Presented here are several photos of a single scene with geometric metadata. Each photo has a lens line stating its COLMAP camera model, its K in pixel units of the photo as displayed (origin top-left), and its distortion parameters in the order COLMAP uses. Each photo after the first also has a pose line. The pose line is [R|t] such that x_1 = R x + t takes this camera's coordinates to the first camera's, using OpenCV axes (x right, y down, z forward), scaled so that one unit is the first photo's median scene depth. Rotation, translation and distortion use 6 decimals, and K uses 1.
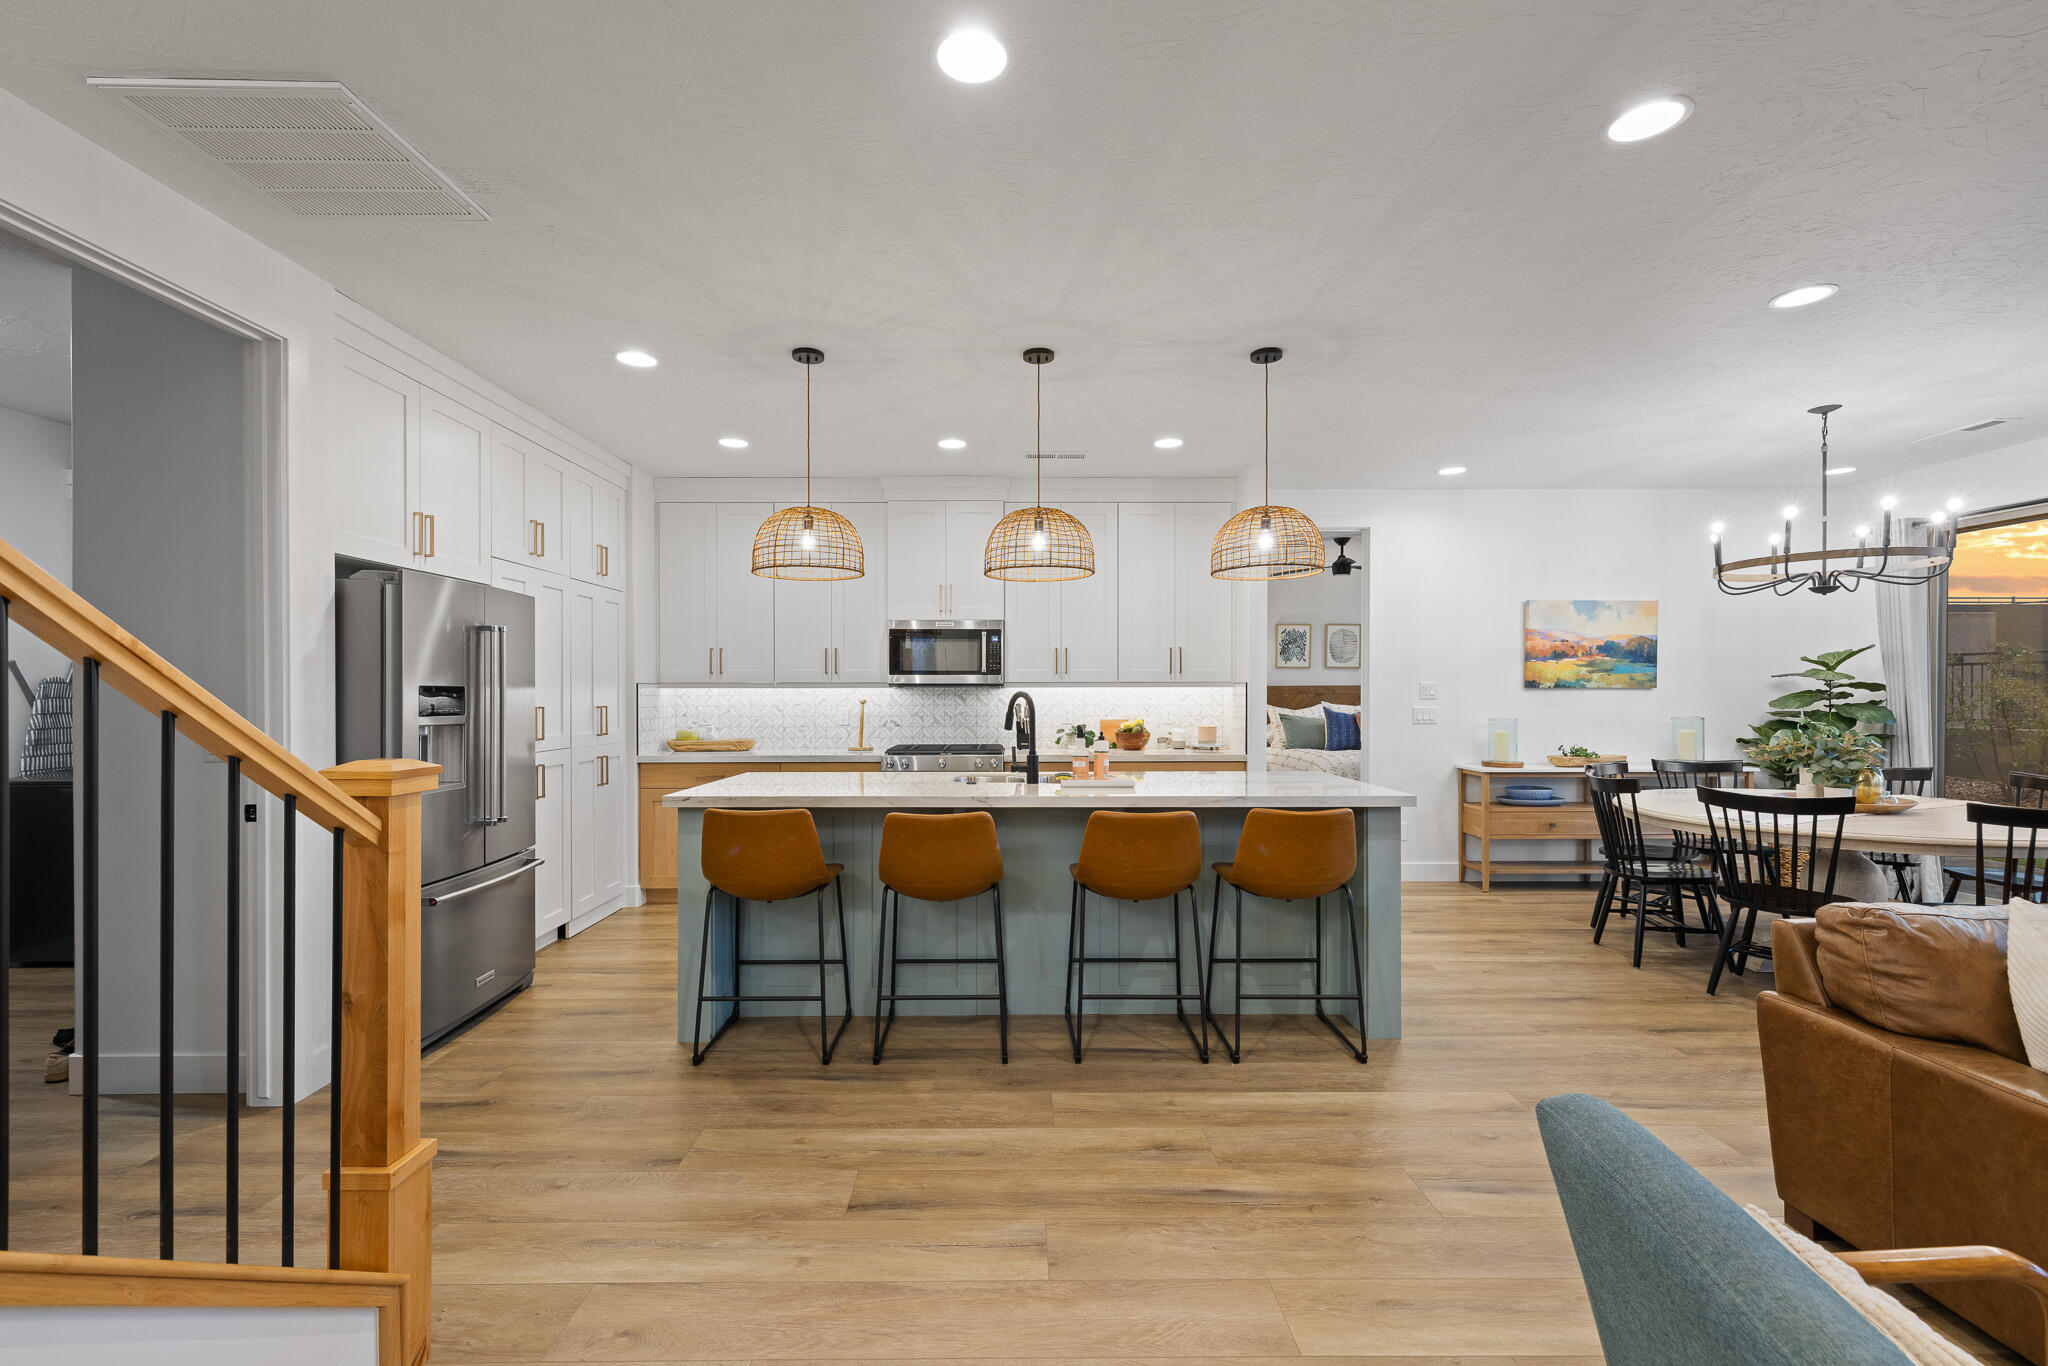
lens RADIAL K [[868.4, 0, 1012.6], [0, 868.4, 694.8], [0, 0, 1]] dist [0.002129, 0.000493]
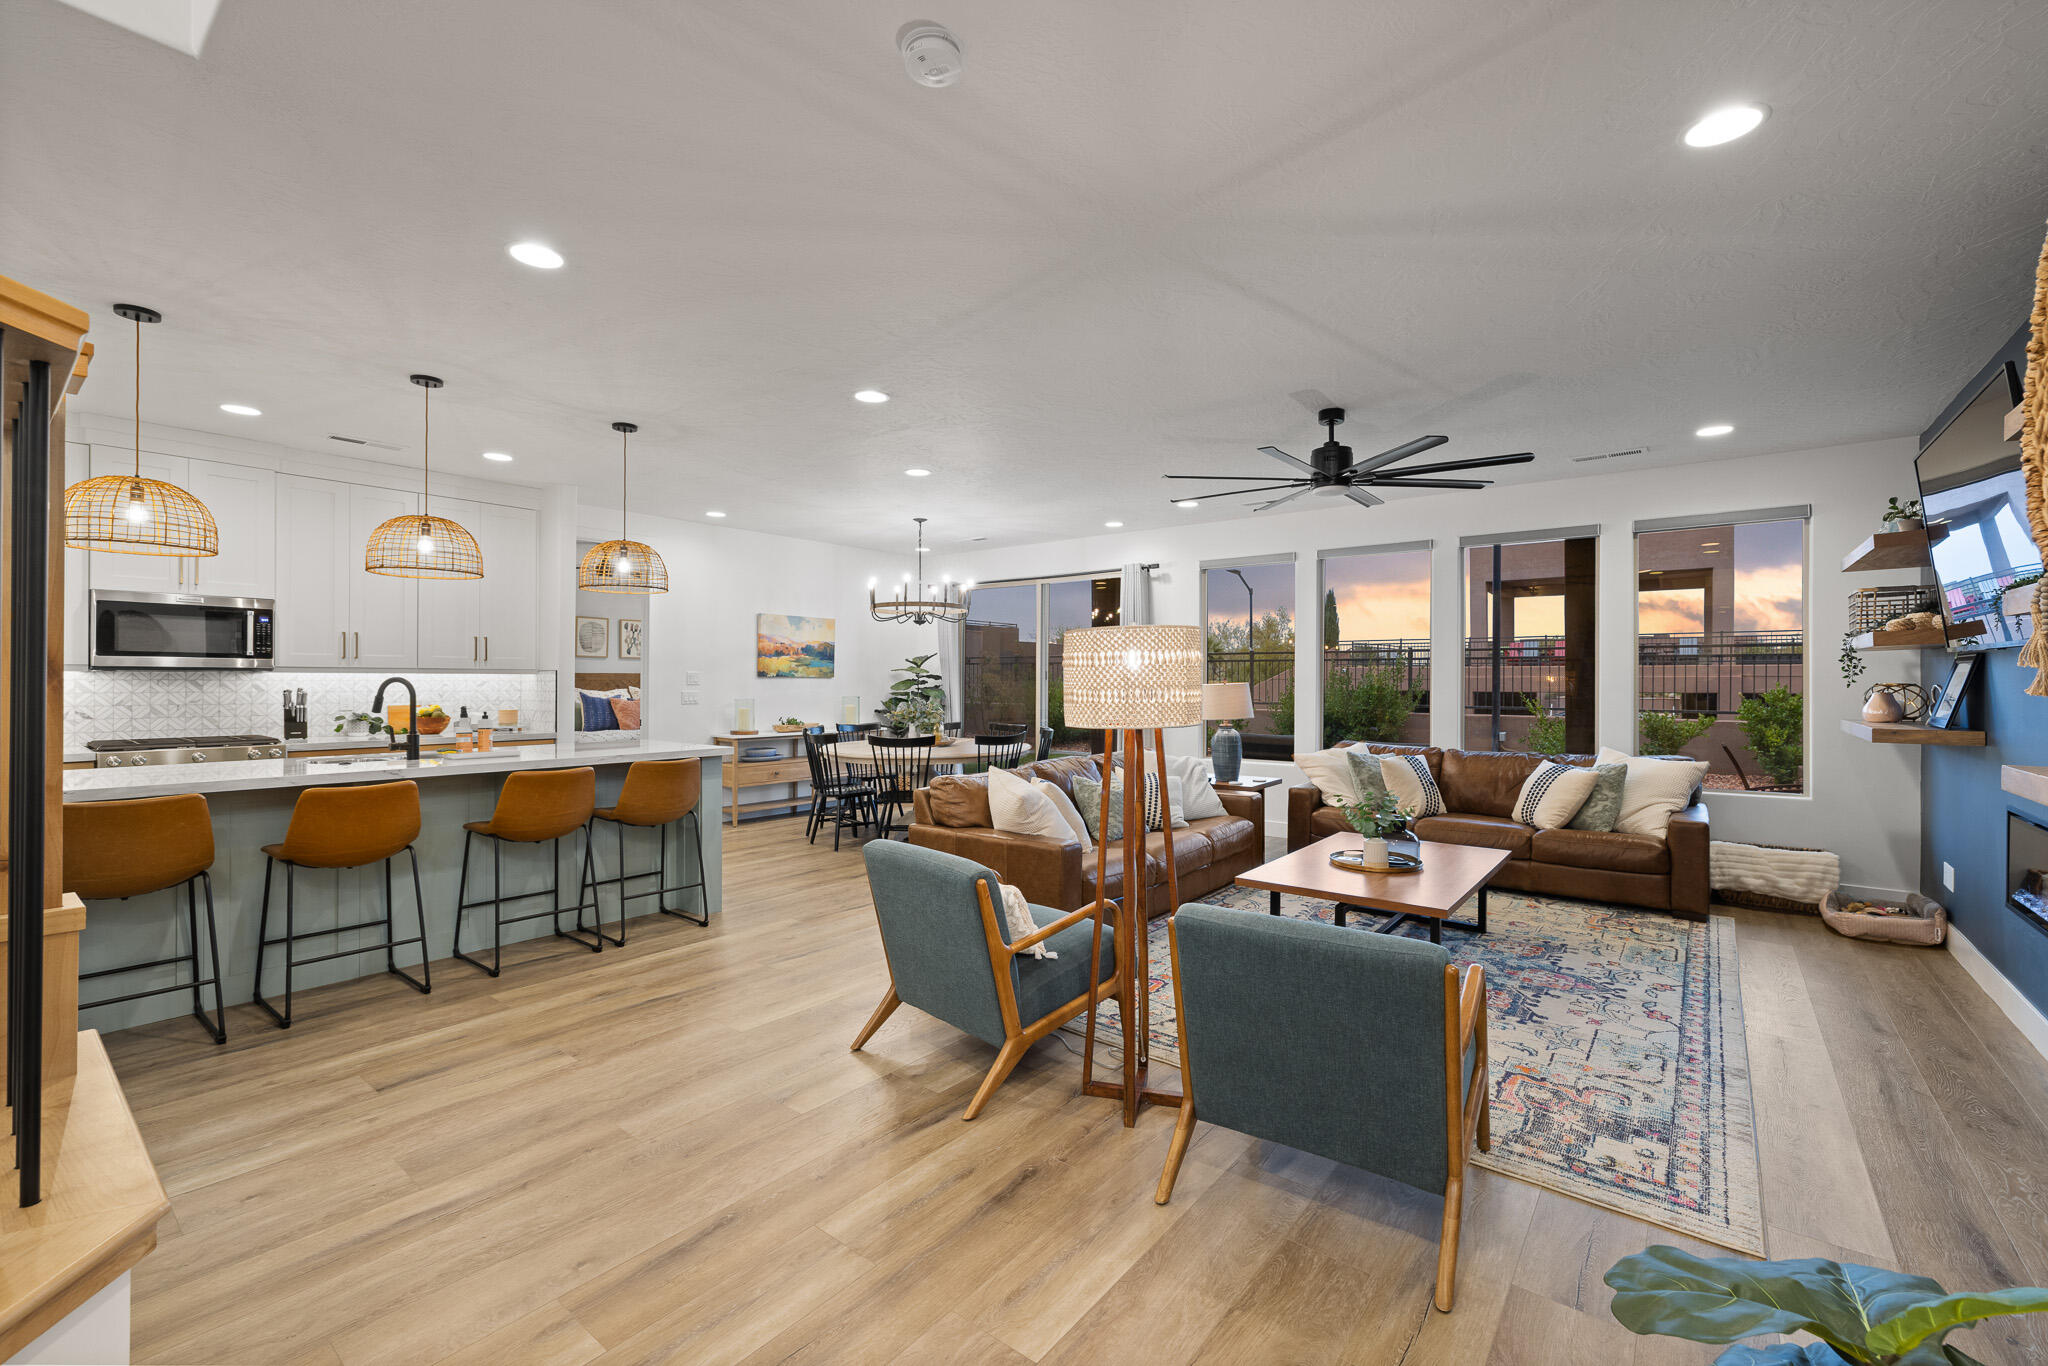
lens RADIAL K [[868.4, 0, 1027.2], [0, 868.4, 678.4], [0, 0, 1]] dist [0.002129, 0.000493]
pose [[0.622878, 0.005185, 0.782302, -0.242843], [-0.001803, 0.999985, -0.005192, 0.001382], [-0.782317, 0.001823, 0.622878, -0.210121]]
